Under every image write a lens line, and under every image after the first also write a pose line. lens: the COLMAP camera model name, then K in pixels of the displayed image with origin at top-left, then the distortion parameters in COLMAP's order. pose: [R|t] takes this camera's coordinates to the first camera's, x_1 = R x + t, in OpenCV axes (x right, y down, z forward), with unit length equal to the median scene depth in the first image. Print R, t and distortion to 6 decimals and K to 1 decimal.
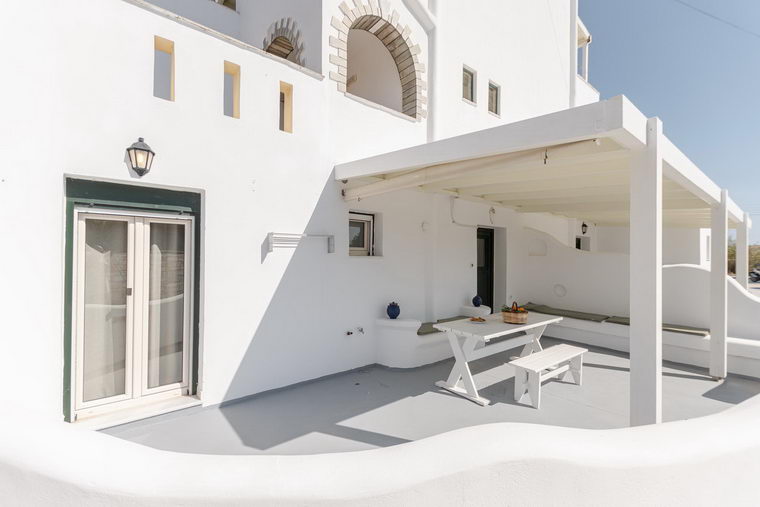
lens RADIAL K [[308.4, 0, 380.0], [0, 308.4, 253.5], [0, 0, 1]] dist [0.003158, 0.000138]
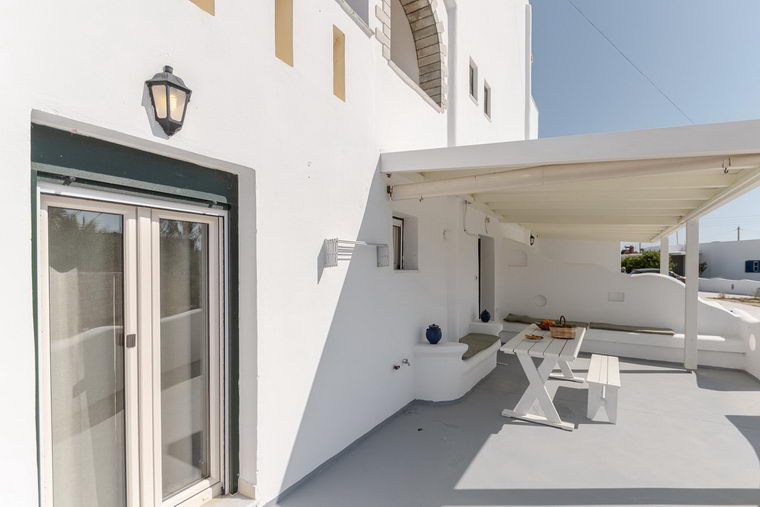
lens RADIAL K [[338.2, 0, 391.6], [0, 338.2, 270.4], [0, 0, 1]] dist [-0.001974, -0.000243]
pose [[0.941675, -0.013193, 0.336264, -0.410185], [0.006712, 0.999769, 0.020430, -0.009475], [-0.336456, -0.016982, 0.941546, 0.190705]]
